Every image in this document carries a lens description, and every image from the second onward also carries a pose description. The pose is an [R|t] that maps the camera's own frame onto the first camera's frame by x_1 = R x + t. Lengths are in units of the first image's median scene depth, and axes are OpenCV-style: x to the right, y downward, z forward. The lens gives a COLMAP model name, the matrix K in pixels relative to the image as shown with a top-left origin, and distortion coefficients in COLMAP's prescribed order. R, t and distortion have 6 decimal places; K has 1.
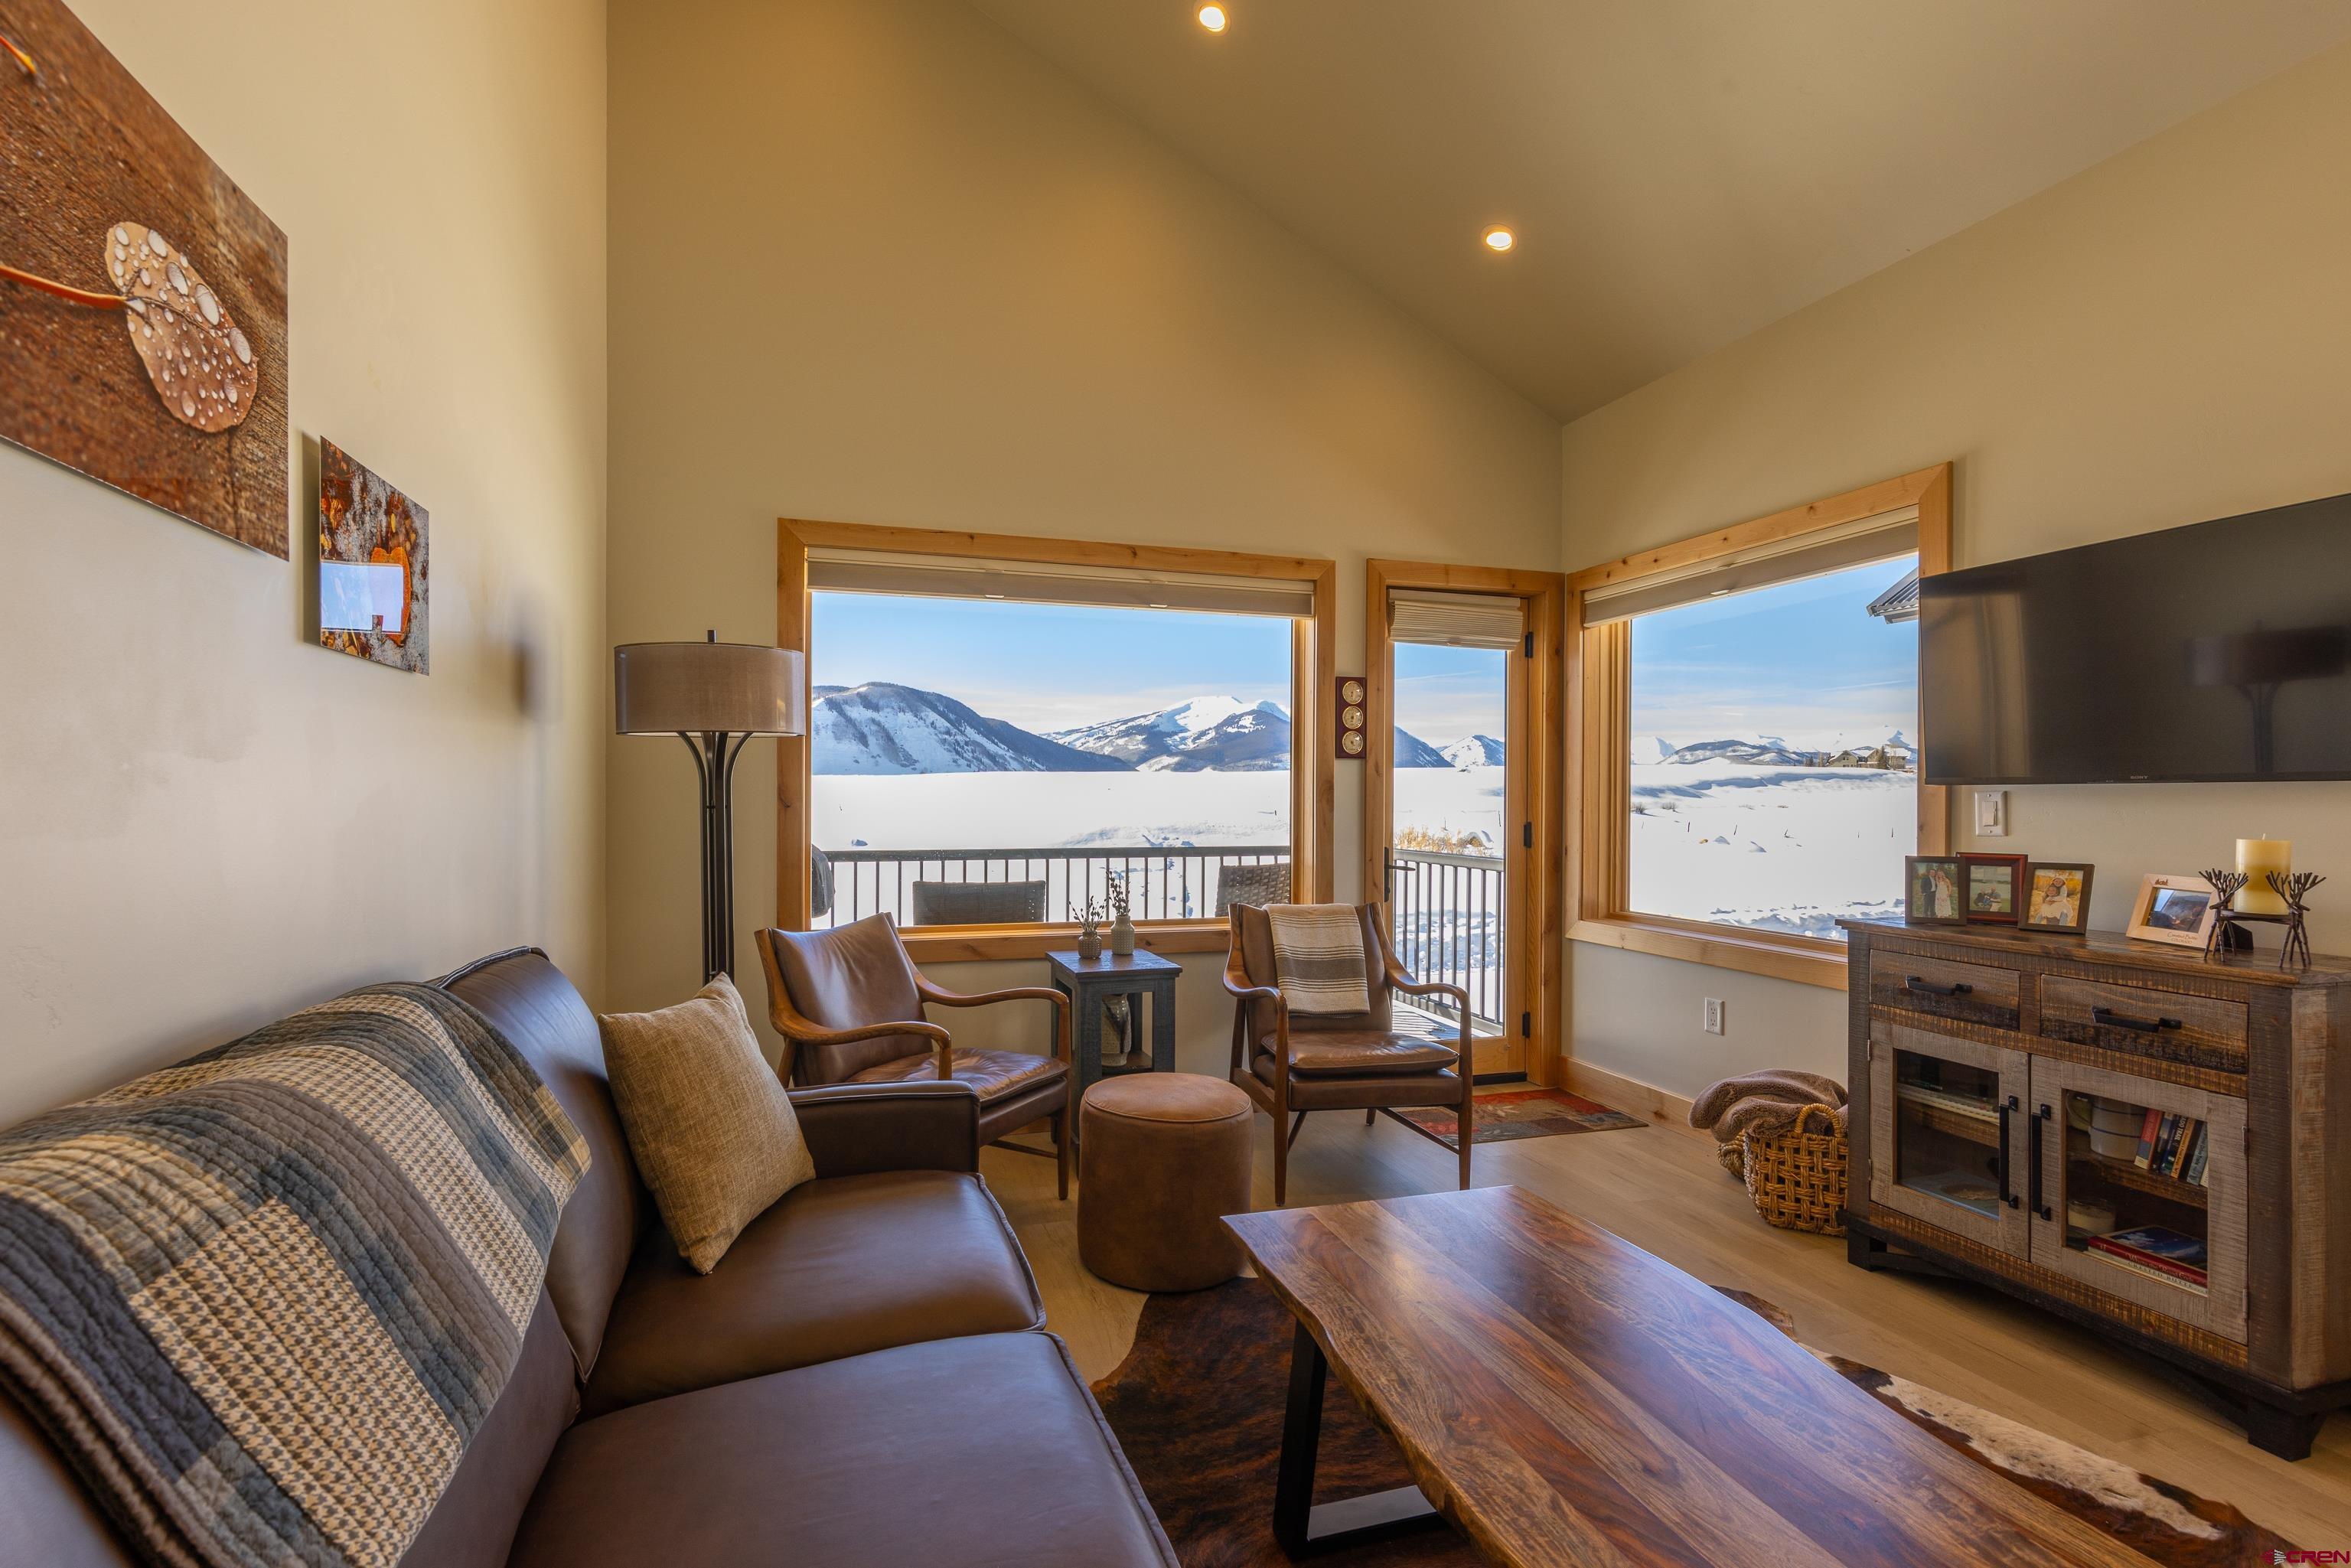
lens RADIAL K [[1050.4, 0, 1125.1], [0, 1050.4, 803.1], [0, 0, 1]] dist [0.005858, 0.000591]
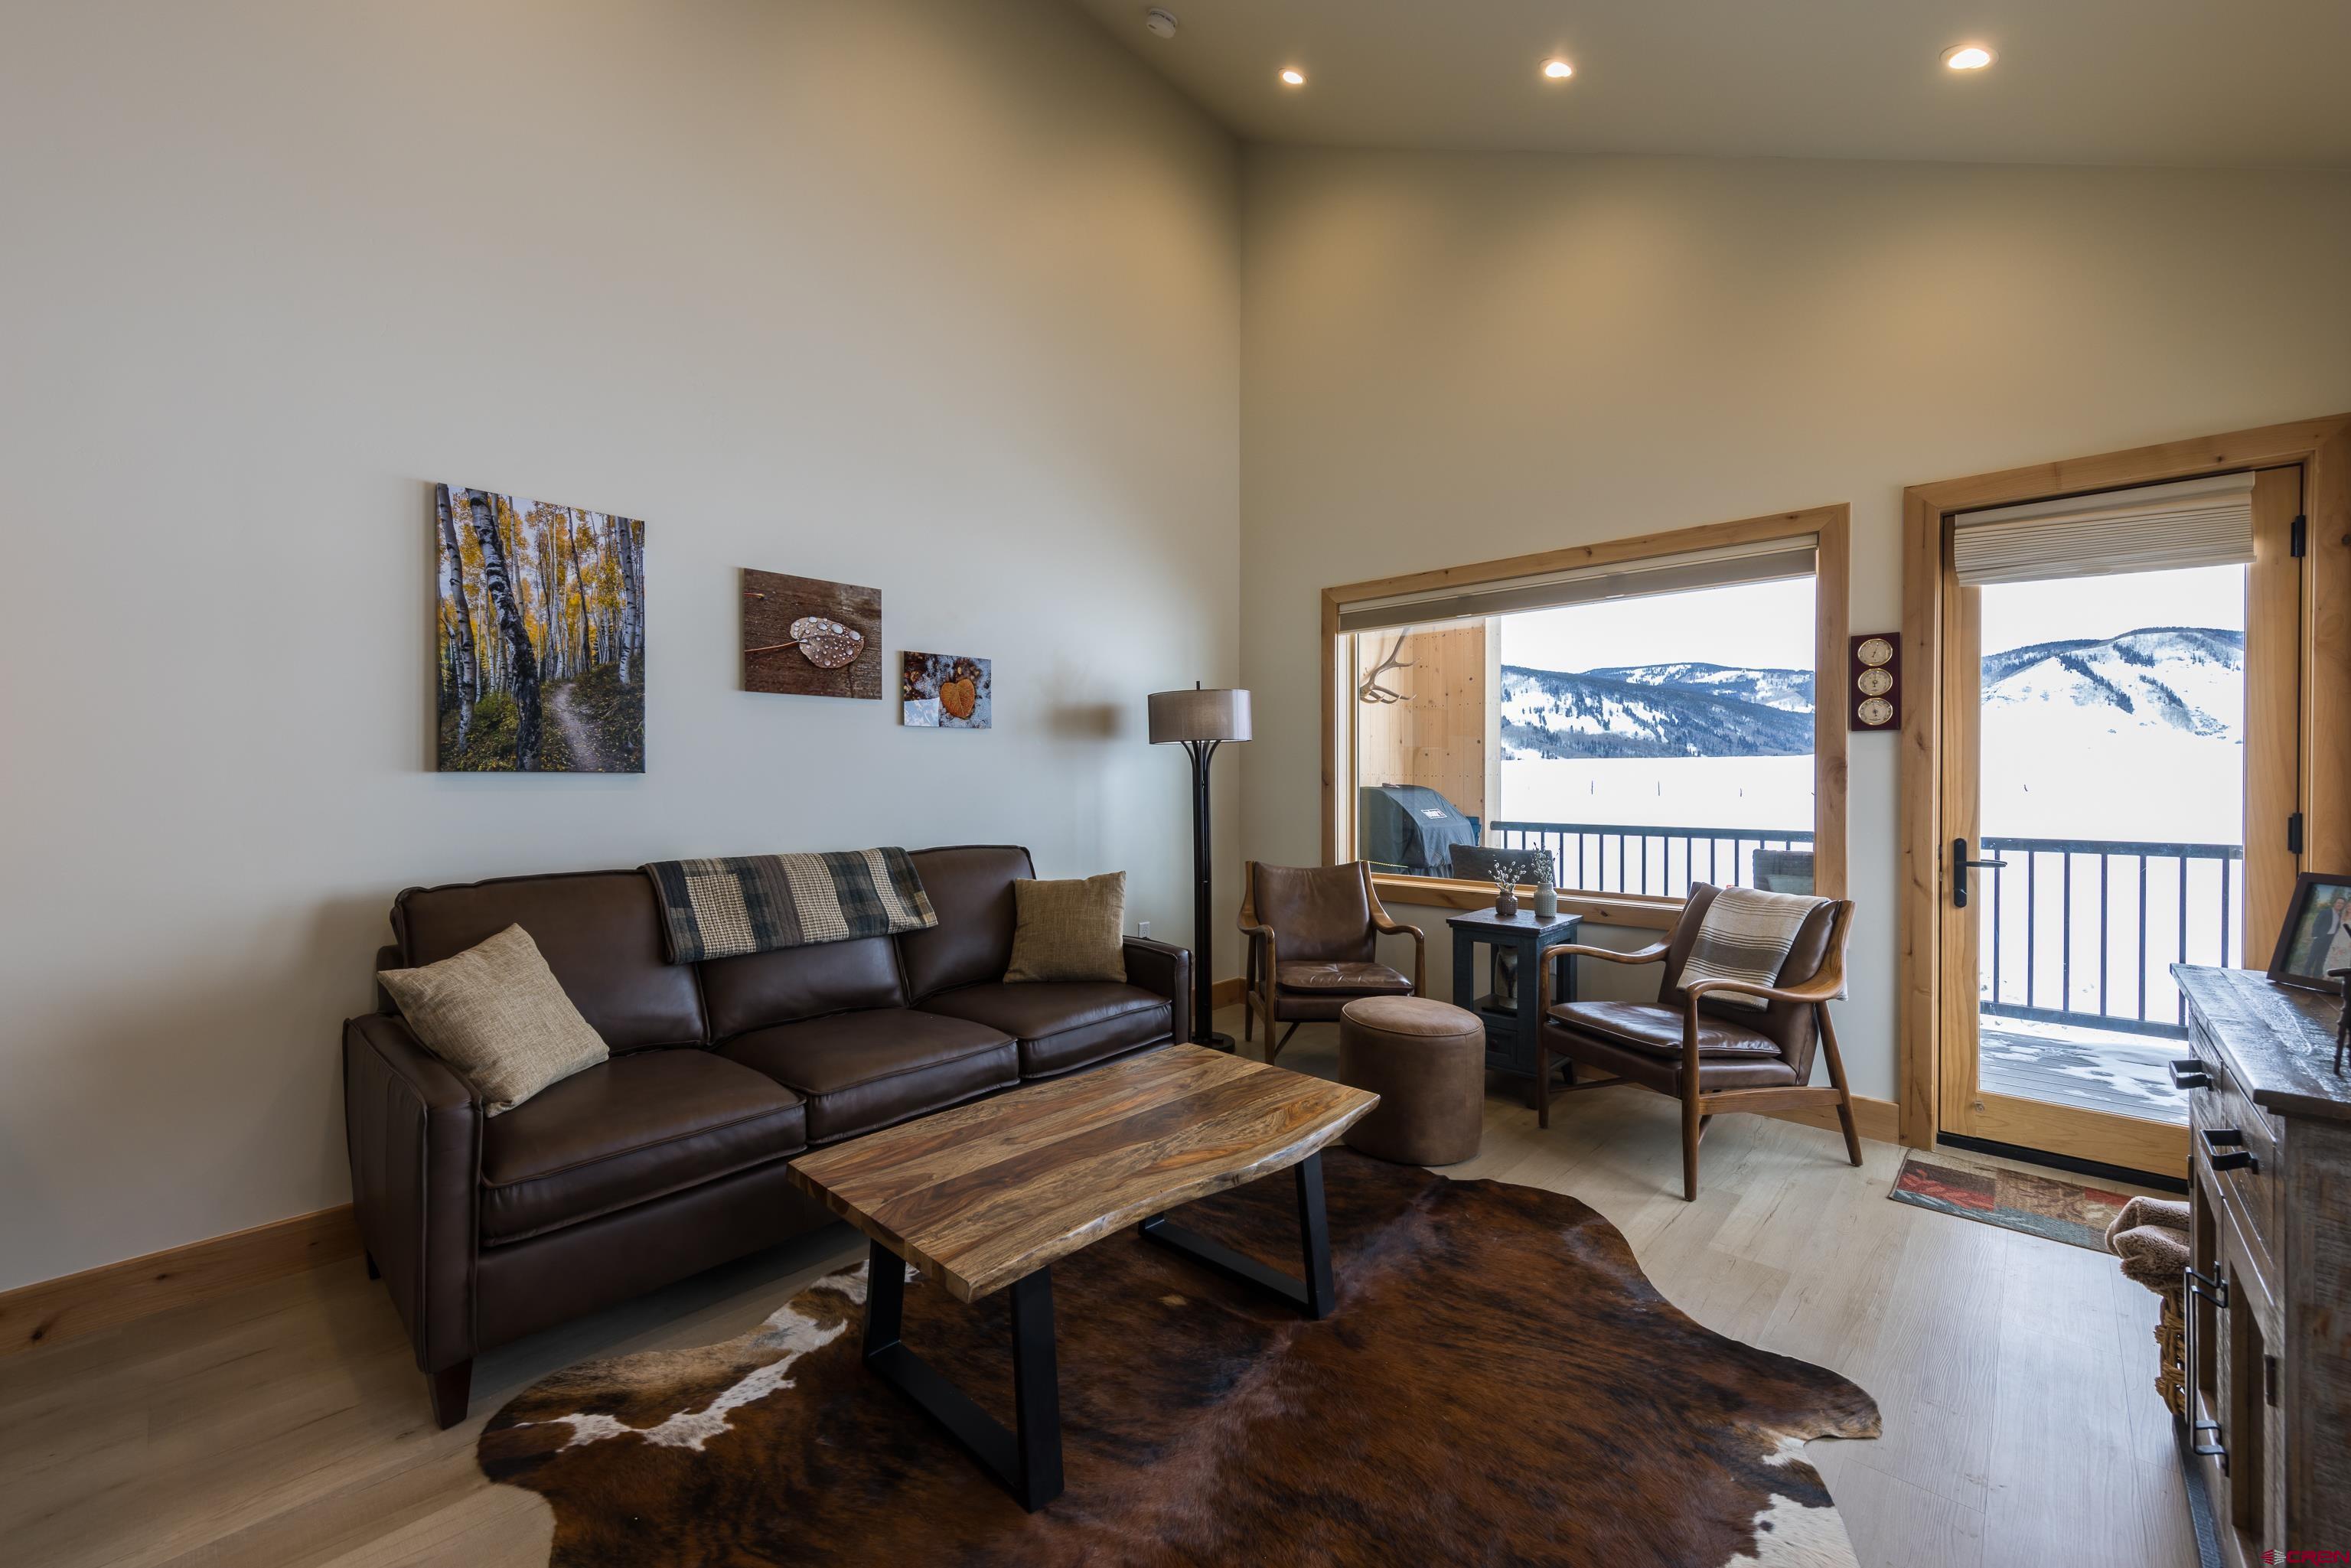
lens RADIAL K [[931.2, 0, 1124.7], [0, 931.2, 783.7], [0, 0, 1]] dist [0.003902, -0.000215]
pose [[0.484498, 0.002295, -0.874789, 0.621977], [-0.001556, 0.999997, 0.001761, -0.000119], [0.874791, 0.000508, 0.484500, 0.114920]]
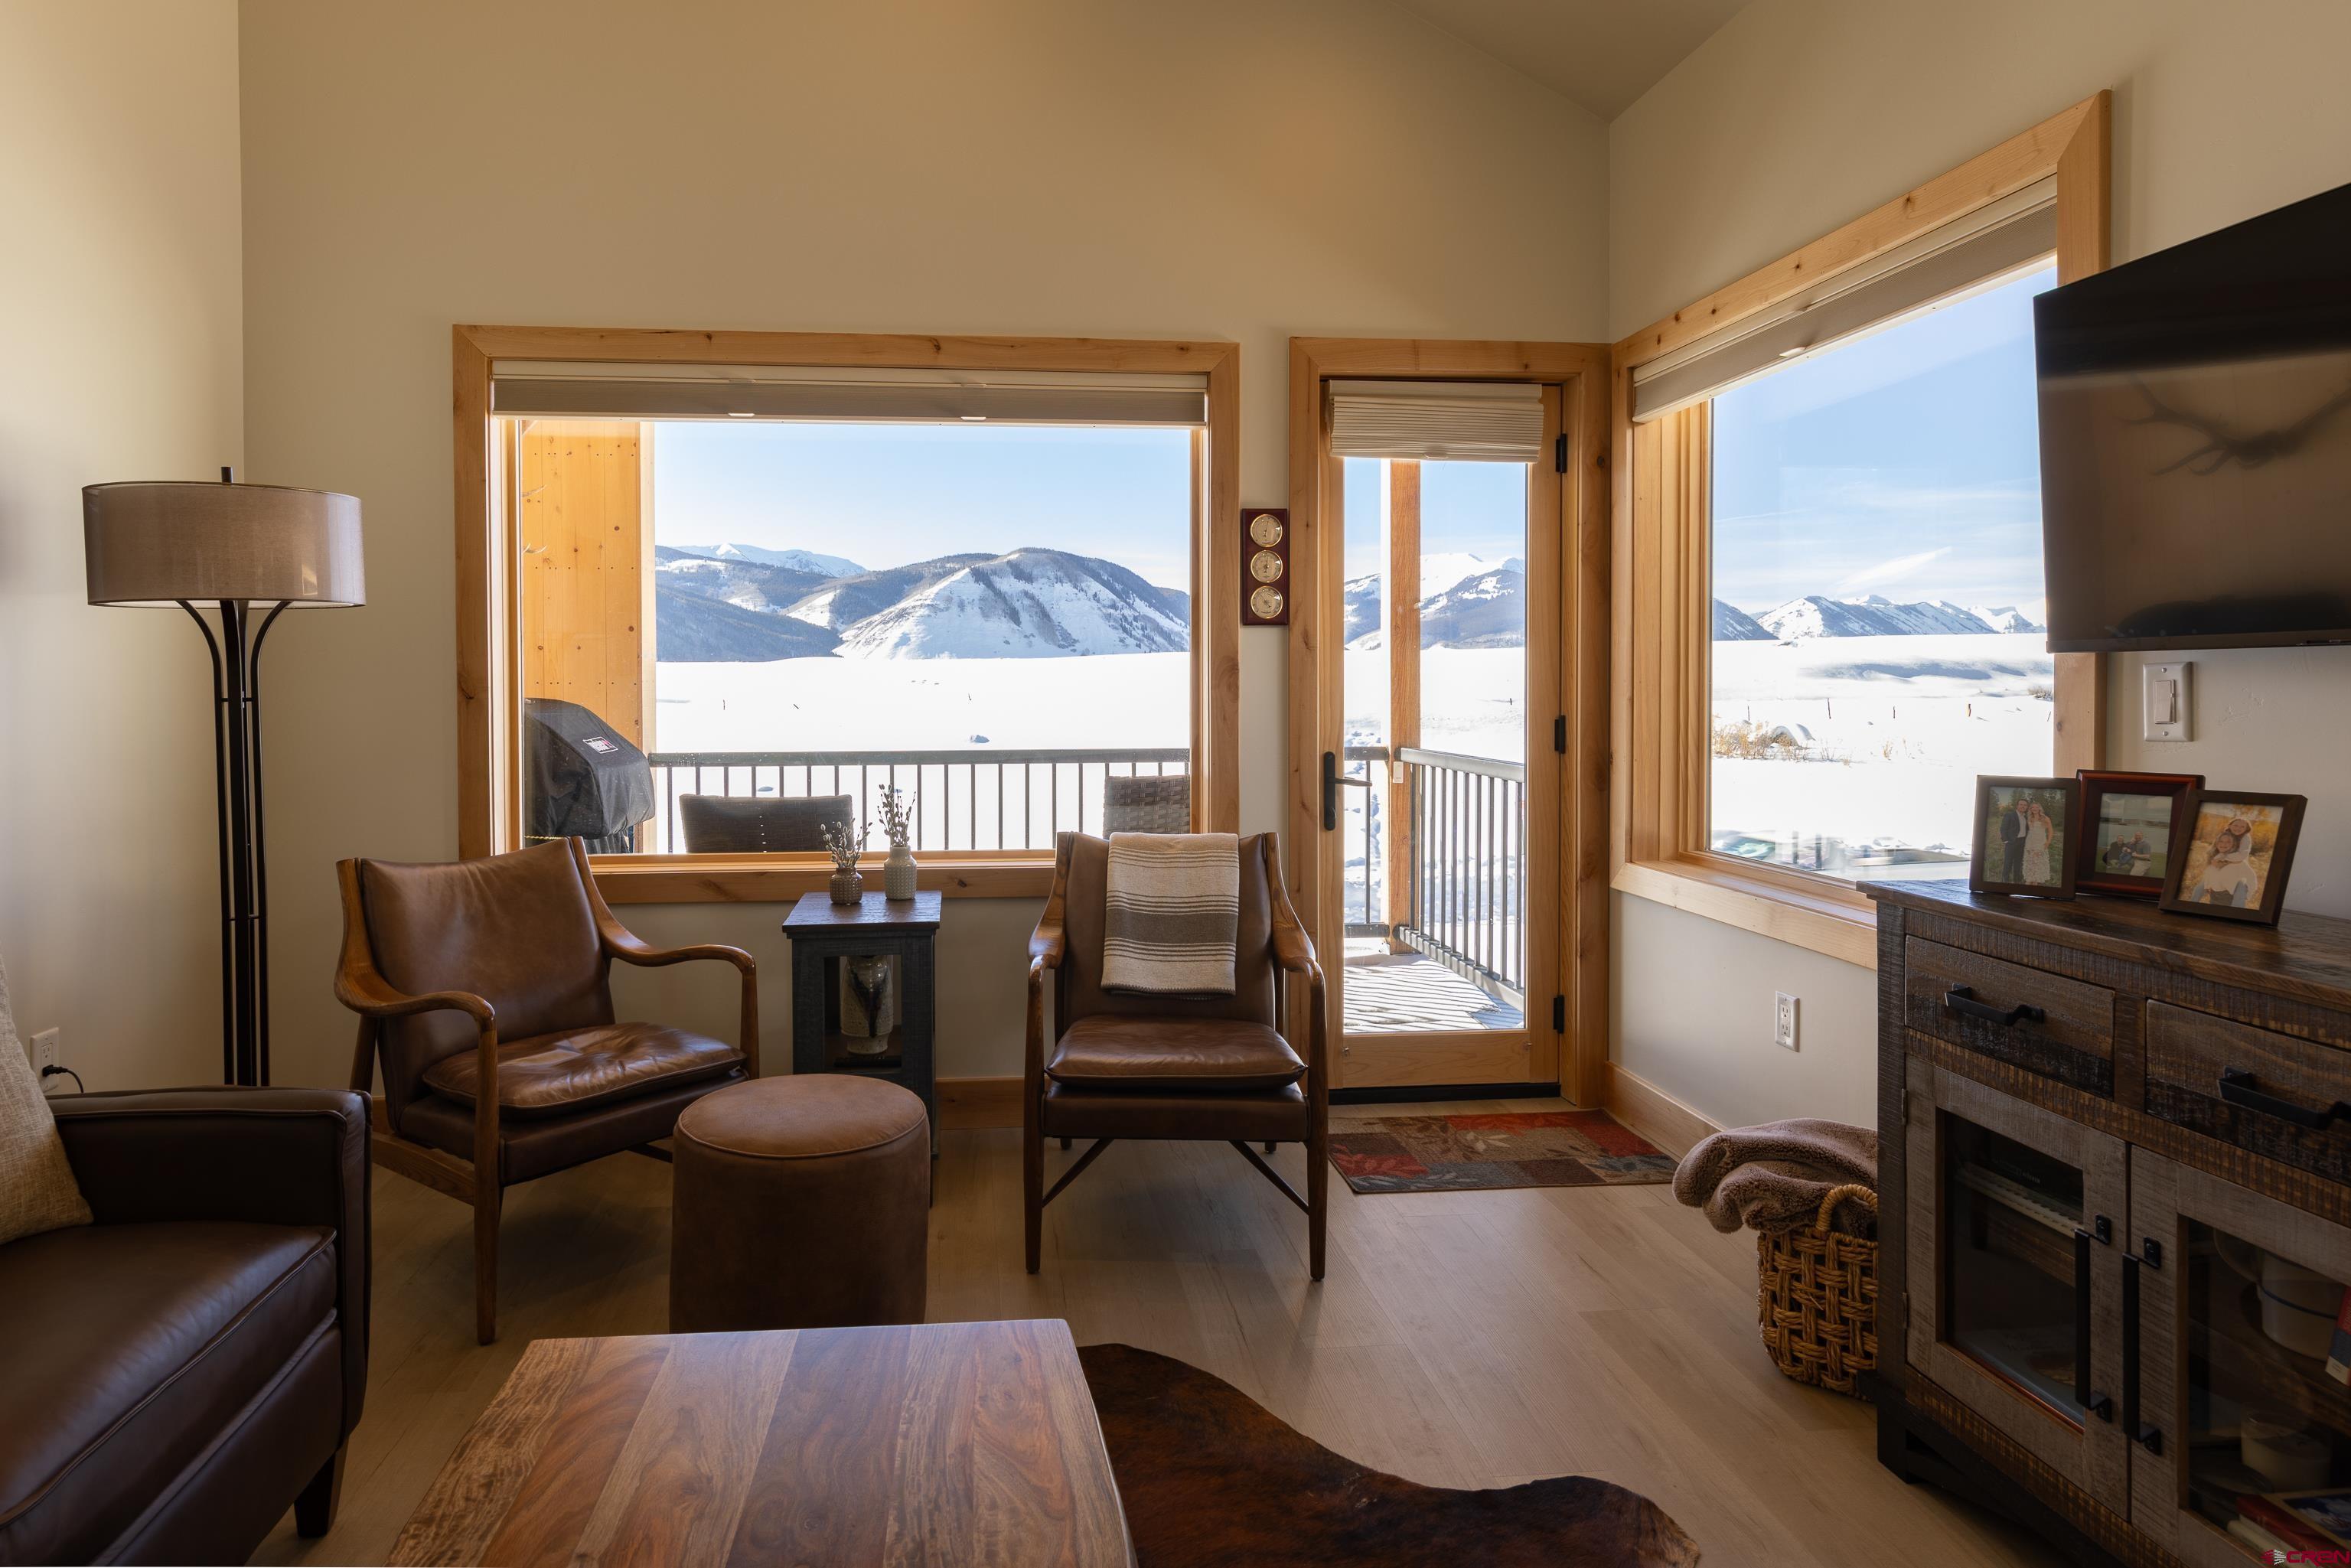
lens RADIAL K [[1280.0, 0, 1074.5], [0, 1280.0, 704.5], [0, 0, 1]] dist [0.007773, -0.001029]
pose [[0.980307, -0.003424, -0.197450, 0.277250], [0.005603, 0.999929, 0.010474, 0.000662], [0.197400, -0.011374, 0.980257, 0.148534]]
